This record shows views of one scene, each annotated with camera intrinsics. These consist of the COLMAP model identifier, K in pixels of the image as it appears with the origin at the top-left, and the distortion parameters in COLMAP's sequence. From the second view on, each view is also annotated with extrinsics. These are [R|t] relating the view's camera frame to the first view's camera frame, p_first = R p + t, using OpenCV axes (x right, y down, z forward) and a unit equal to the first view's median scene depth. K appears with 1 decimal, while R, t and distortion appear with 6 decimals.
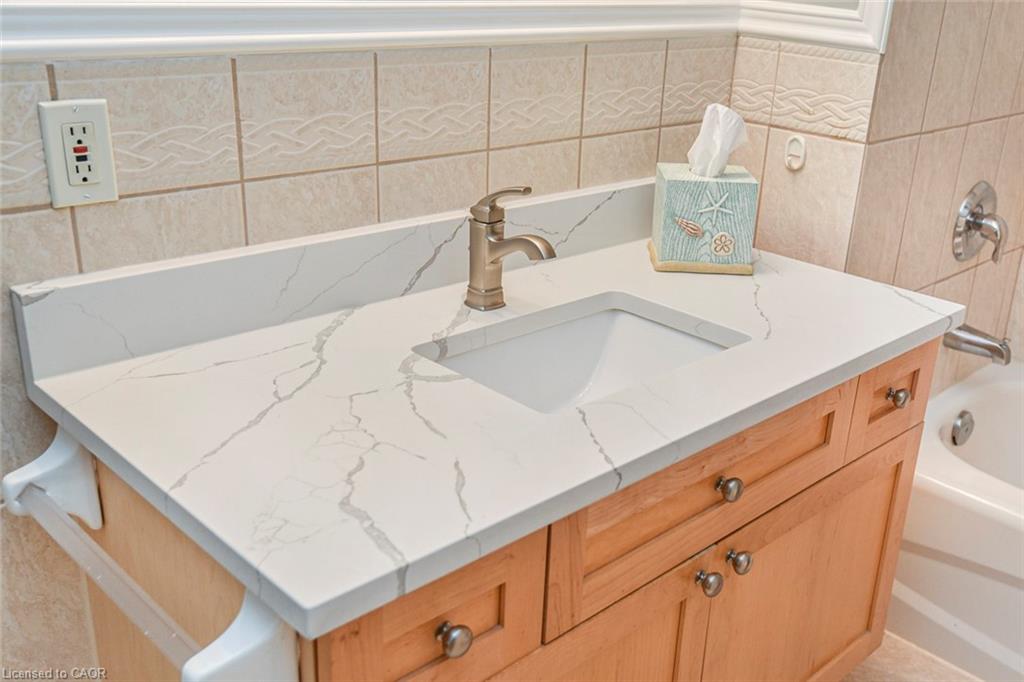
lens RADIAL K [[1023.6, 0, 513.9], [0, 1023.6, 389.4], [0, 0, 1]] dist [-0.000106, -0.004543]
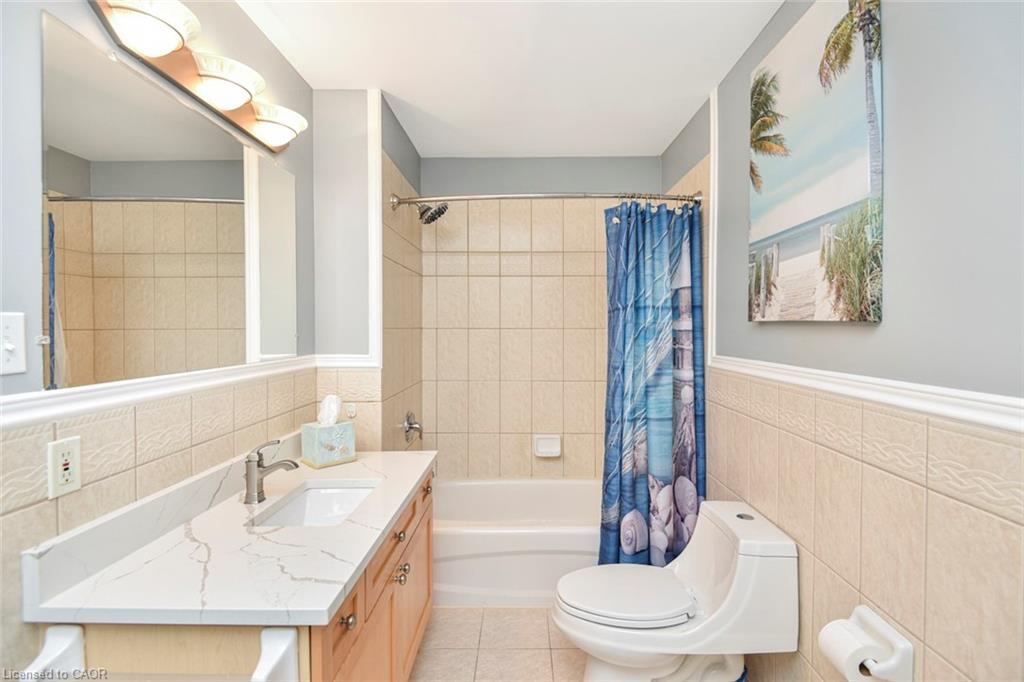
lens RADIAL K [[507.9, 0, 521.0], [0, 507.9, 329.8], [0, 0, 1]] dist [-0.000435, -0.000976]
pose [[0.707011, -0.060358, 0.704622, -0.376551], [0.322830, 0.914028, -0.245628, 0.030053], [-0.629219, 0.401135, 0.665713, -0.192416]]
